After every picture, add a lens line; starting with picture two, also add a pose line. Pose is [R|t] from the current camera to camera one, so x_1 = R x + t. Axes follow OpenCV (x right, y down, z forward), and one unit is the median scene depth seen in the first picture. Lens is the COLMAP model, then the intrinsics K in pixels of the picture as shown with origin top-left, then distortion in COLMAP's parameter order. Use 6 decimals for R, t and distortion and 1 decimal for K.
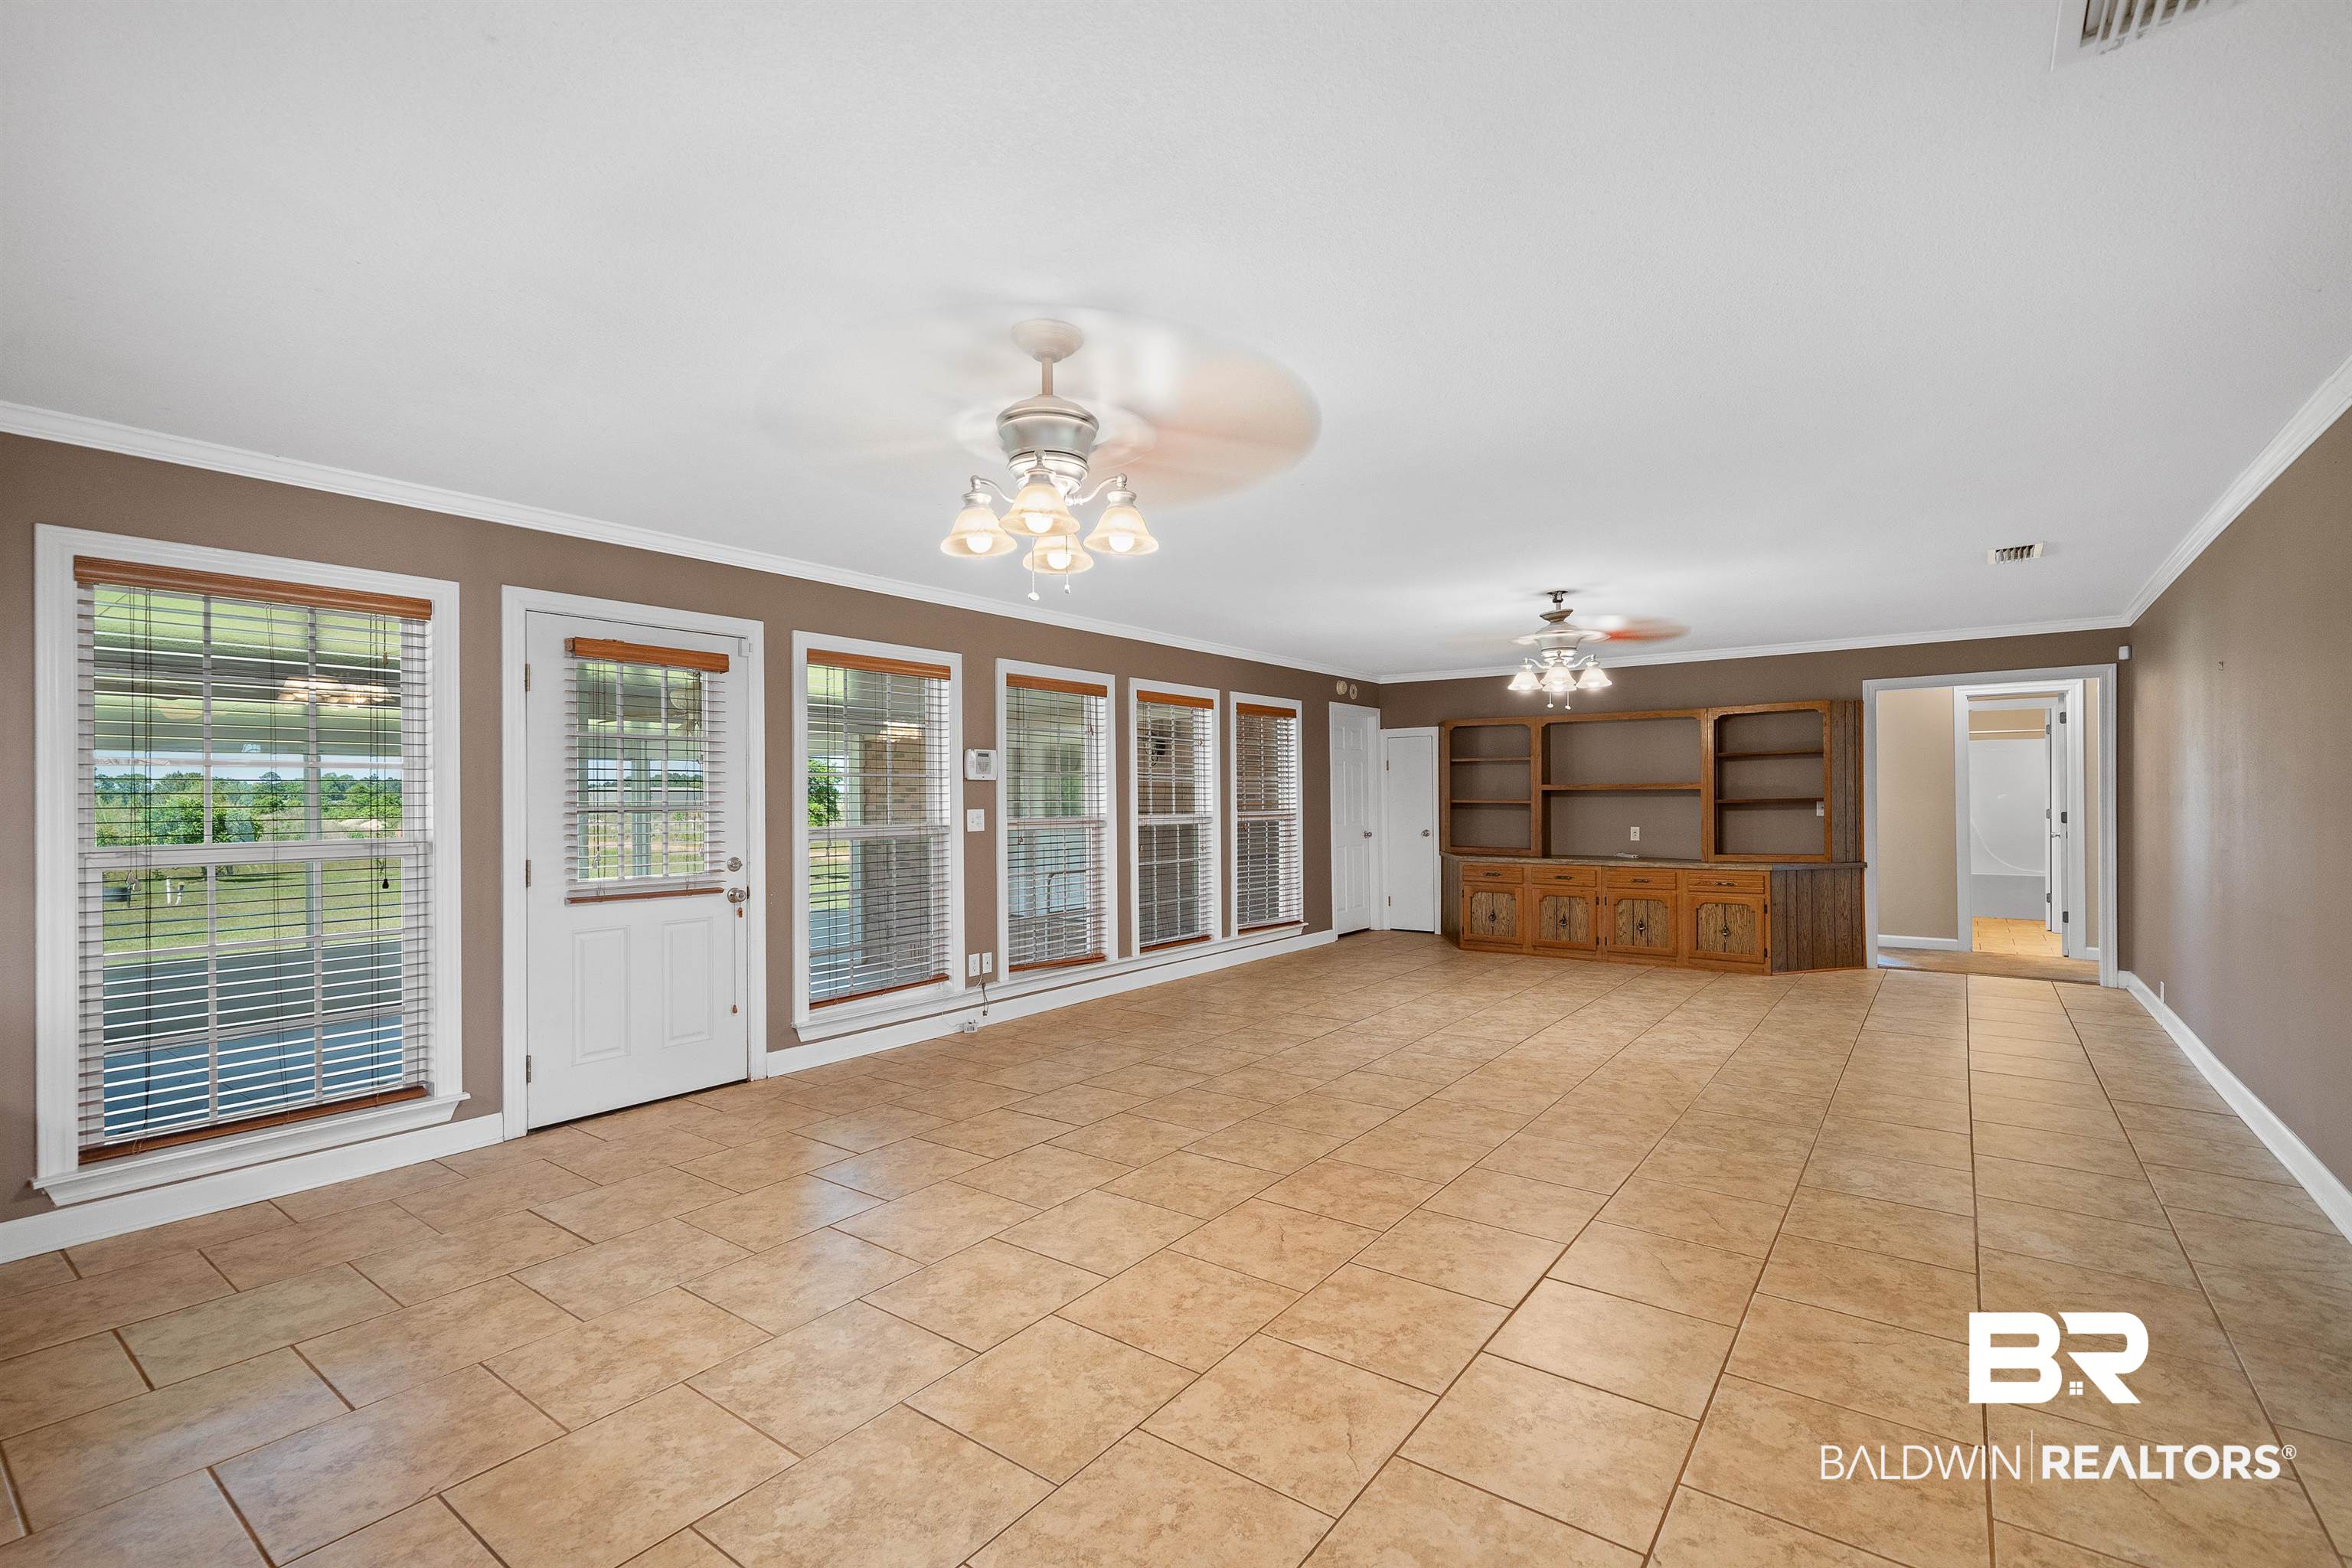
lens RADIAL K [[1043.9, 0, 1173.3], [0, 1043.9, 811.7], [0, 0, 1]] dist [0.001506, -0.000048]
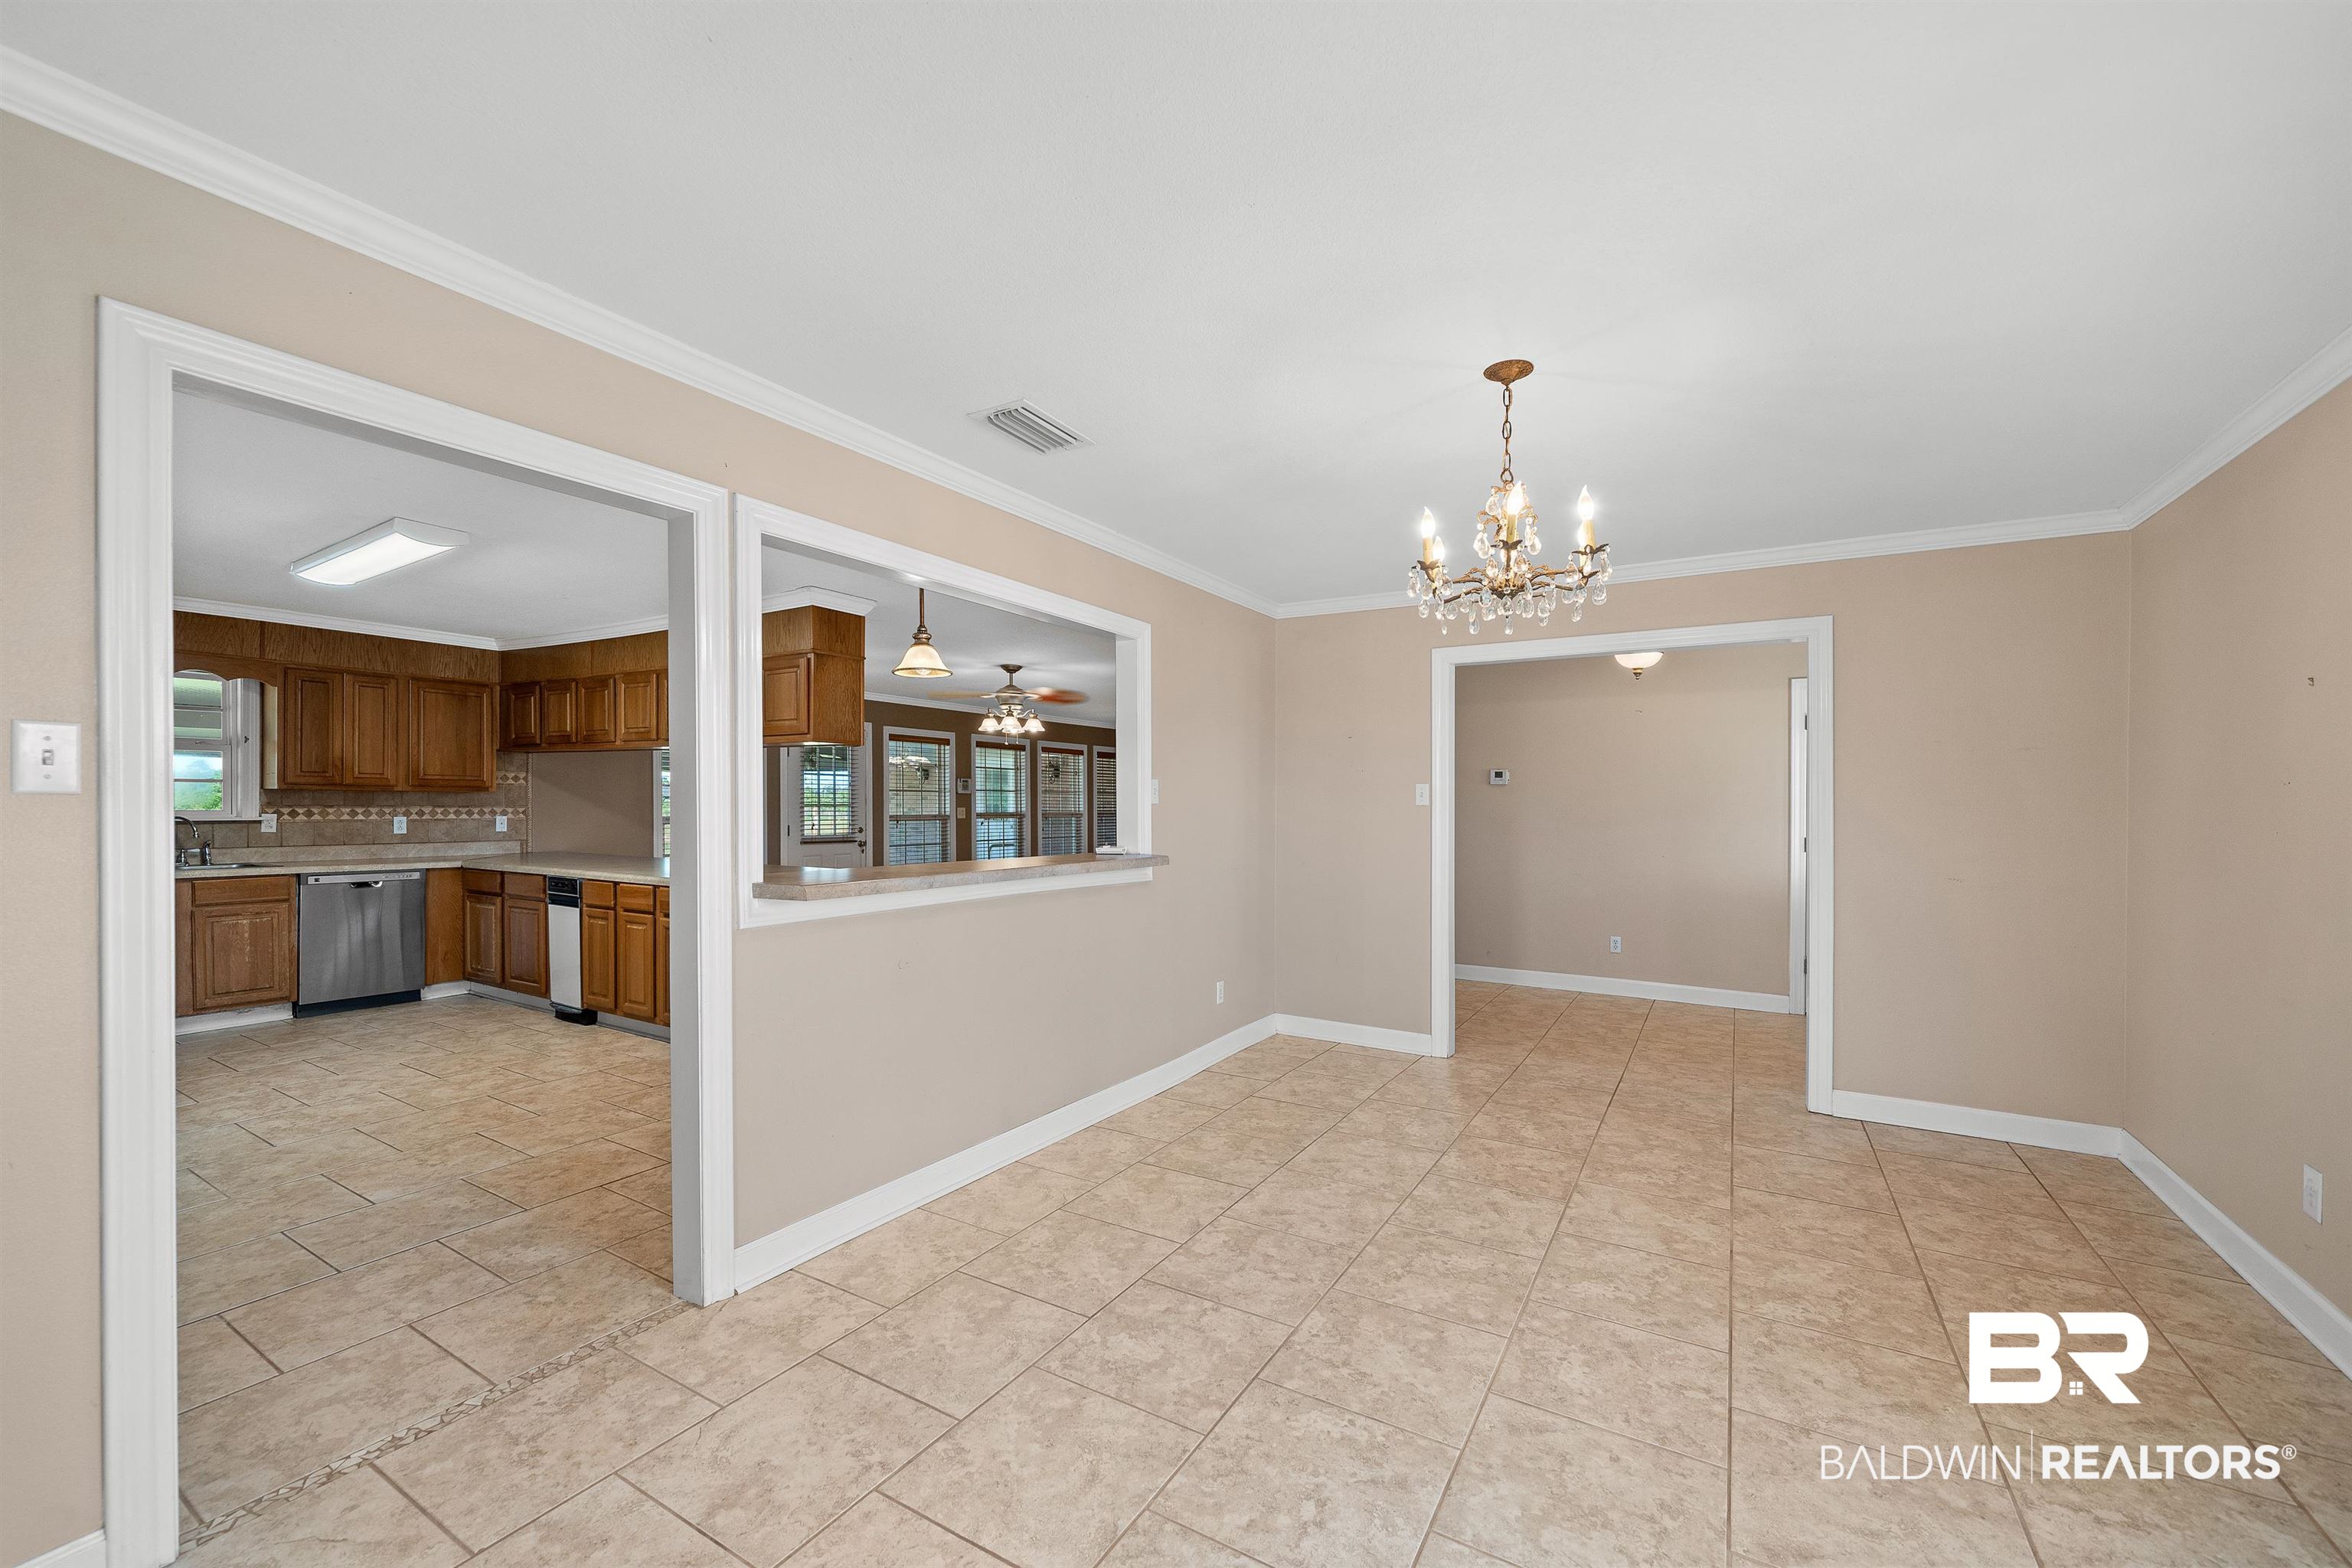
lens RADIAL K [[932.6, 0, 1178.9], [0, 932.6, 823.9], [0, 0, 1]] dist [0.001611, -0.000168]
pose [[0.994137, 0.013539, 0.107274, 0.047359], [-0.014706, 0.999841, 0.010091, 0.005576], [-0.107121, -0.011609, 0.994178, -1.023611]]
